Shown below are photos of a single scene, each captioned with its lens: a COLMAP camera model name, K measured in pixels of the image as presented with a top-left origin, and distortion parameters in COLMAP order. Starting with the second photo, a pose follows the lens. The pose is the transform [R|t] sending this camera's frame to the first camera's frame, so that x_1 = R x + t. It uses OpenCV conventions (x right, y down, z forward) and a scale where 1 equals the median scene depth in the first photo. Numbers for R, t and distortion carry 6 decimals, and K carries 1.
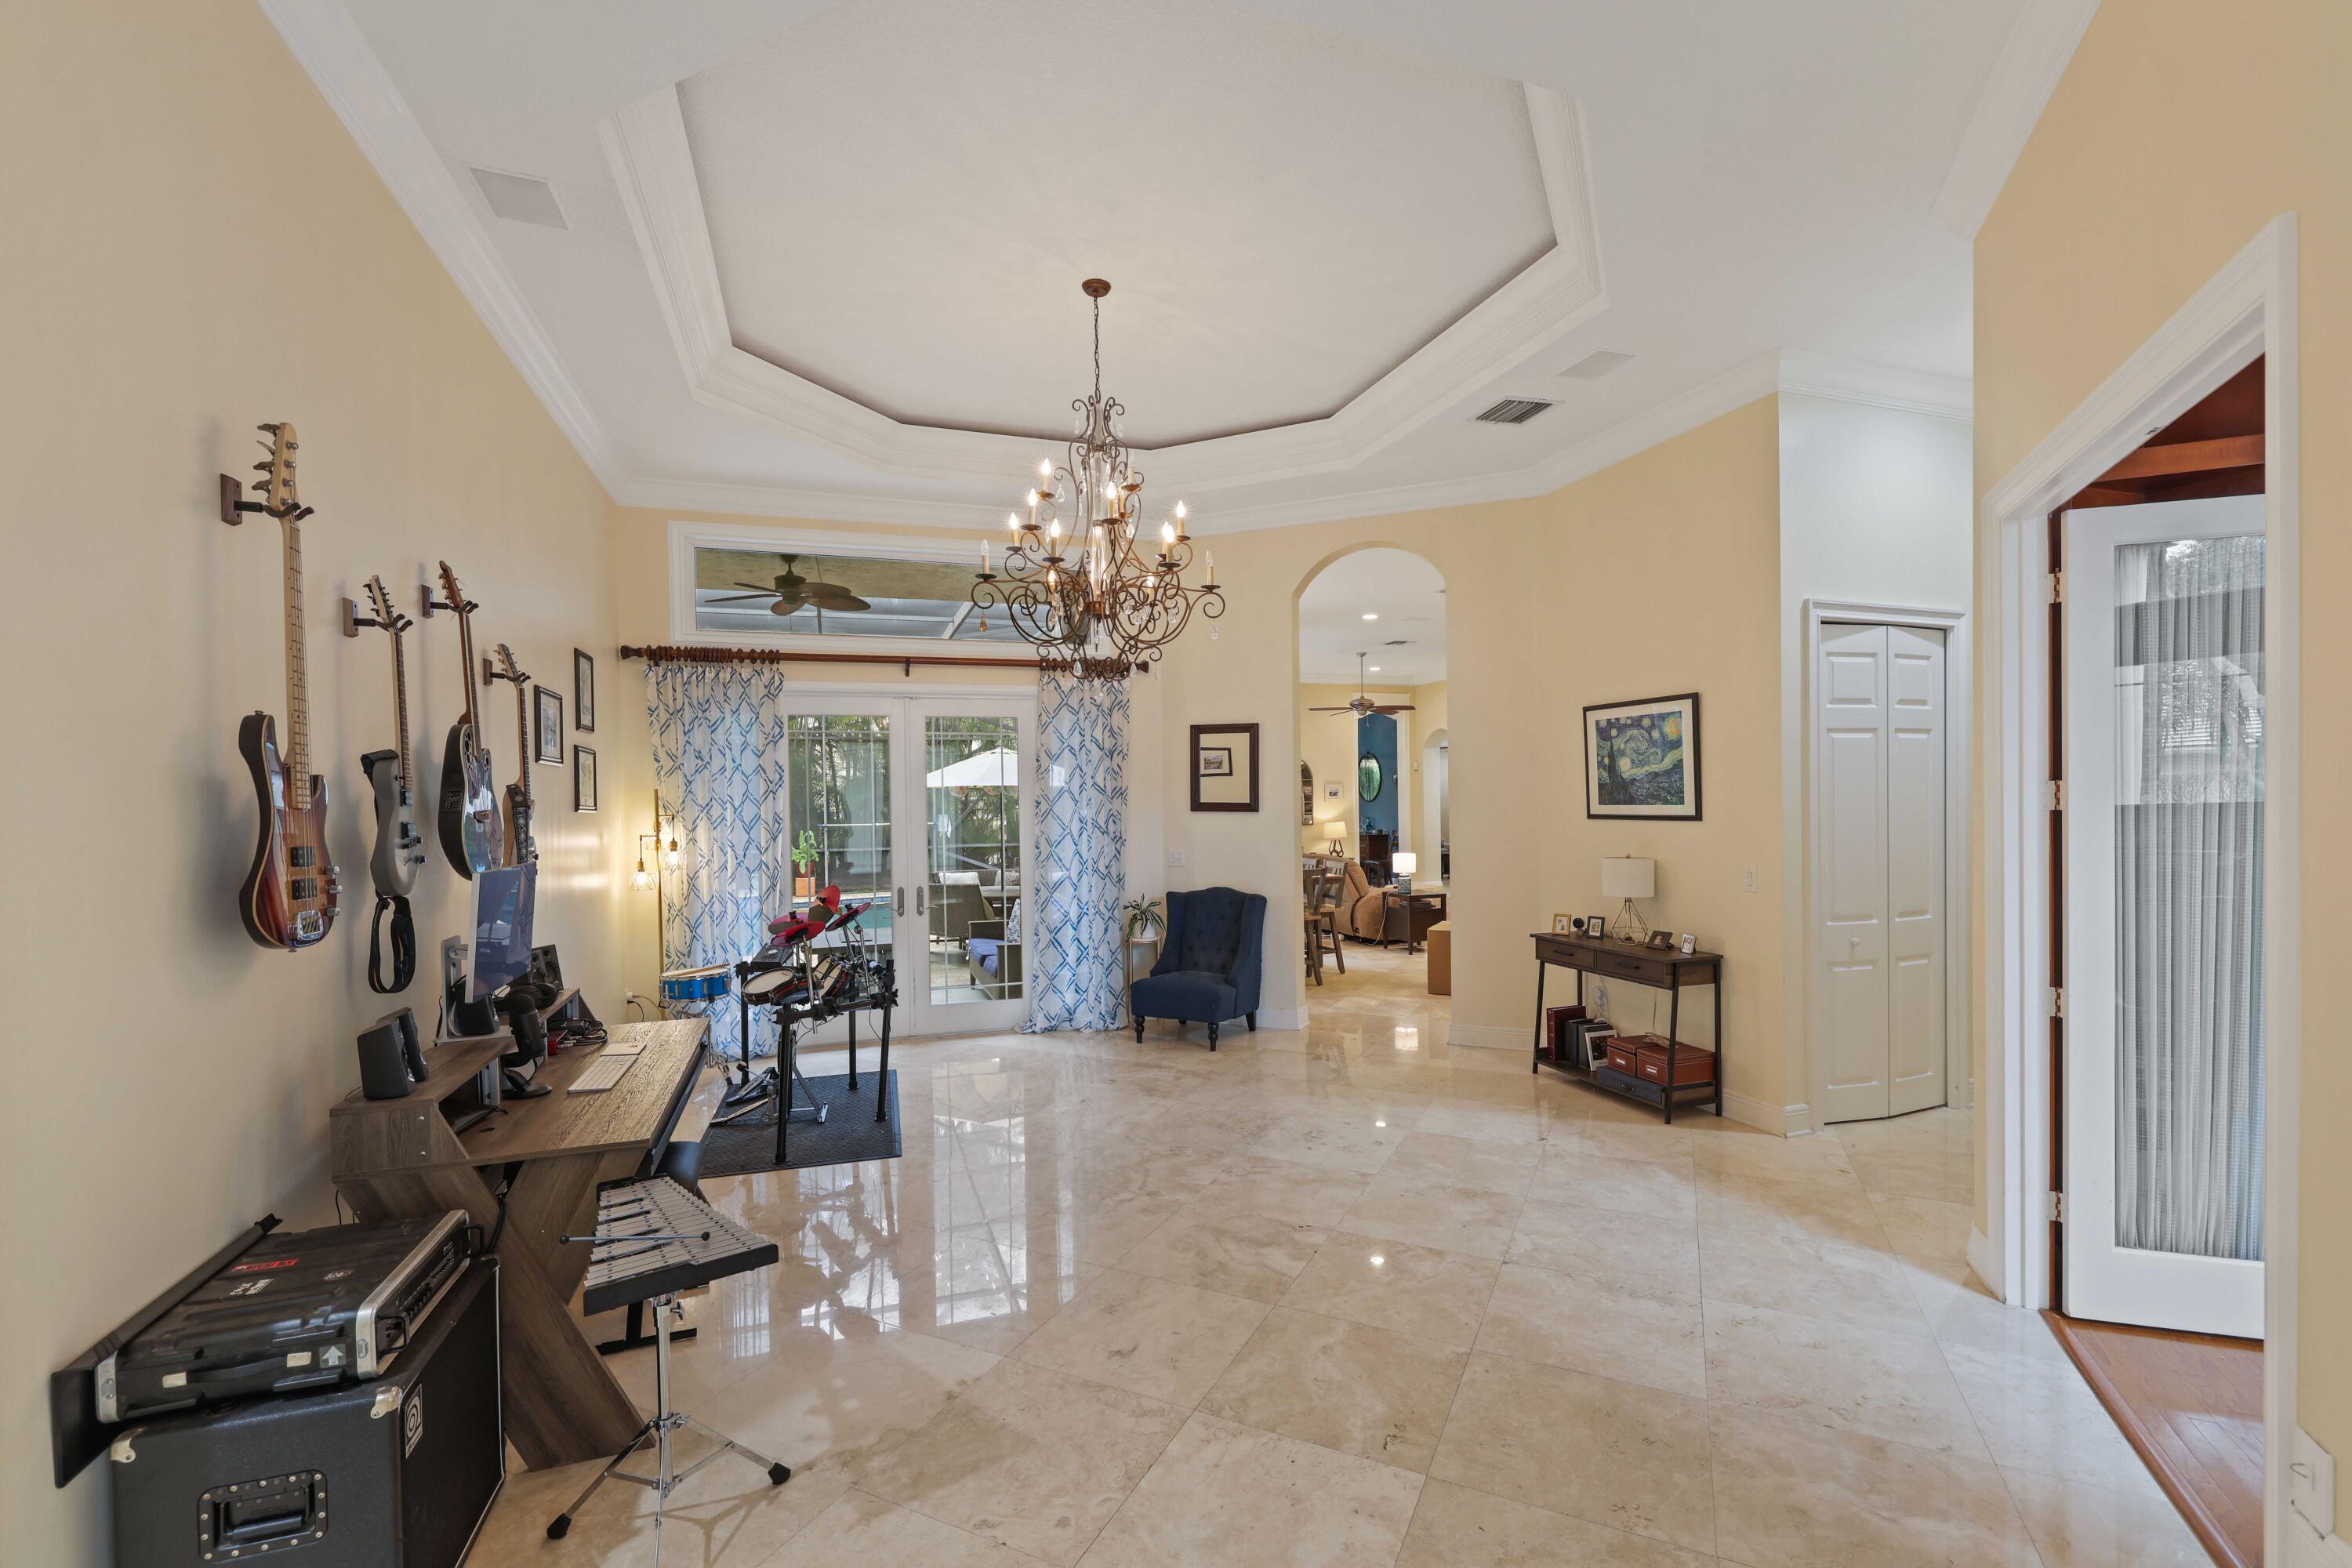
lens RADIAL K [[1005.3, 0, 1176.0], [0, 1005.3, 784.0], [0, 0, 1]] dist [-0.048050, 0.018363]
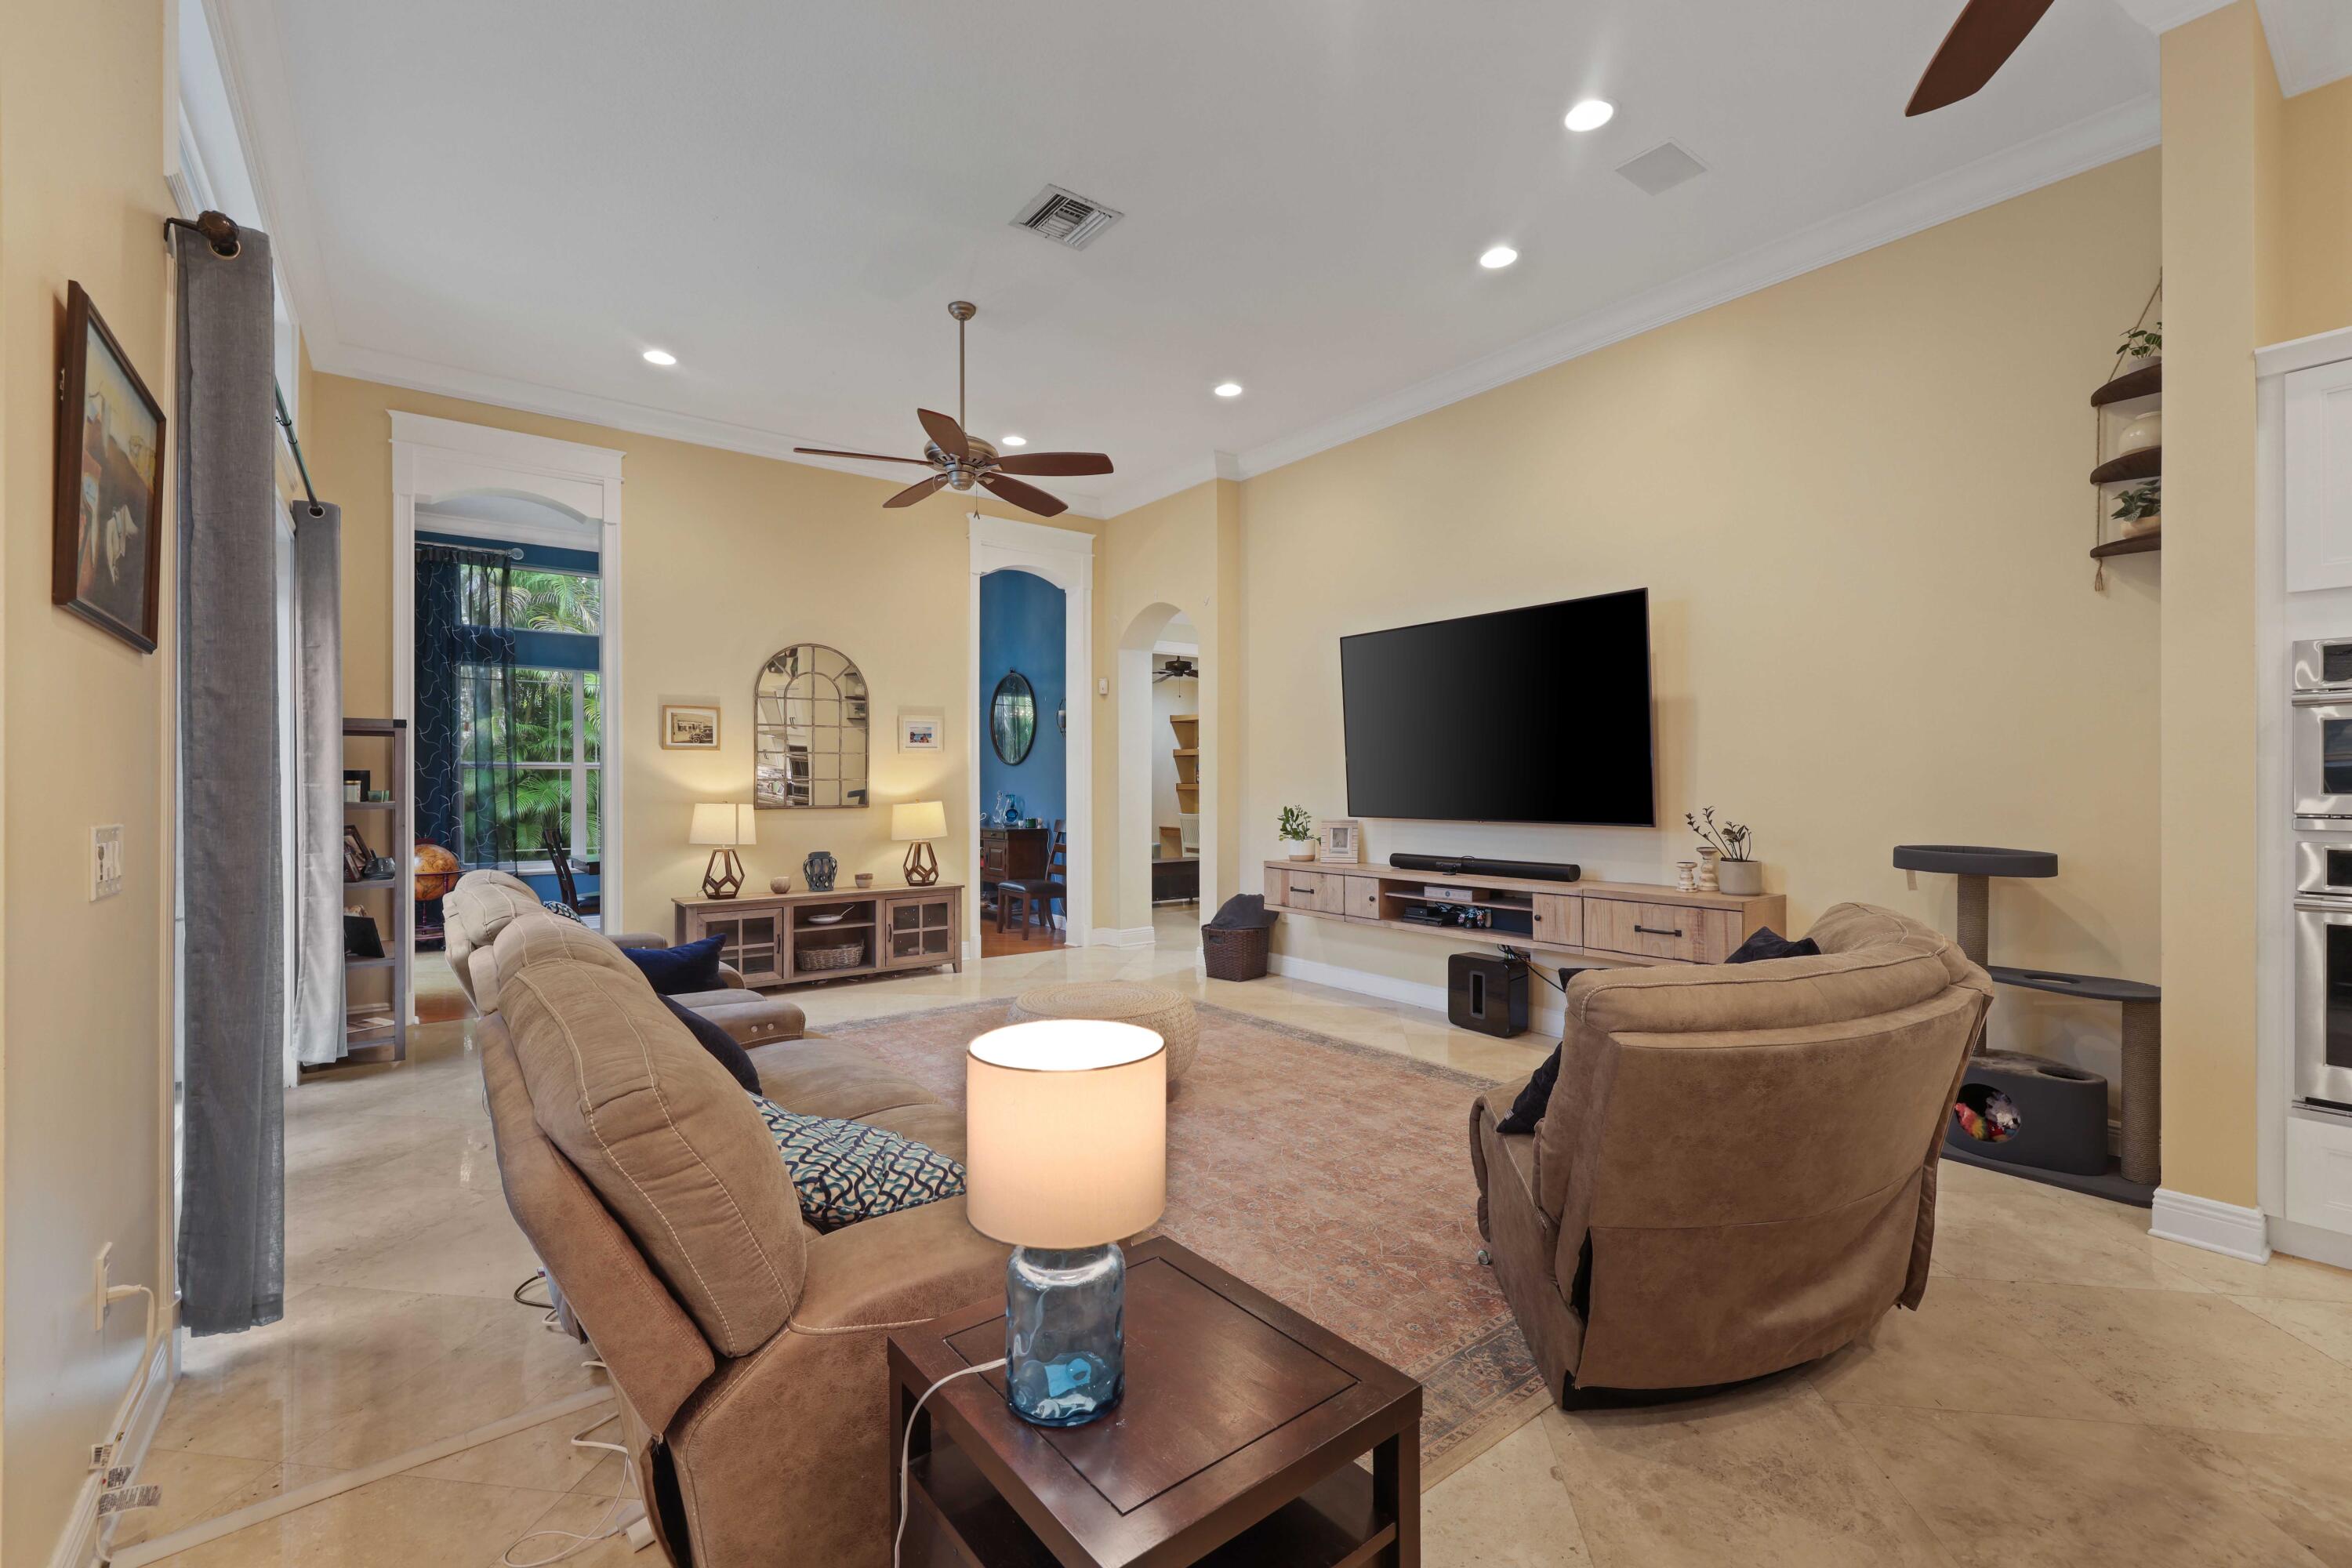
lens RADIAL K [[1001.0, 0, 1176.0], [0, 1001.0, 784.0], [0, 0, 1]] dist [0.001998, 0.000232]
pose [[0.949062, 0.009886, 0.314935, 0.118154], [-0.013248, 0.999876, 0.008537, 0.023361], [-0.314812, -0.012274, 0.949075, 0.519177]]
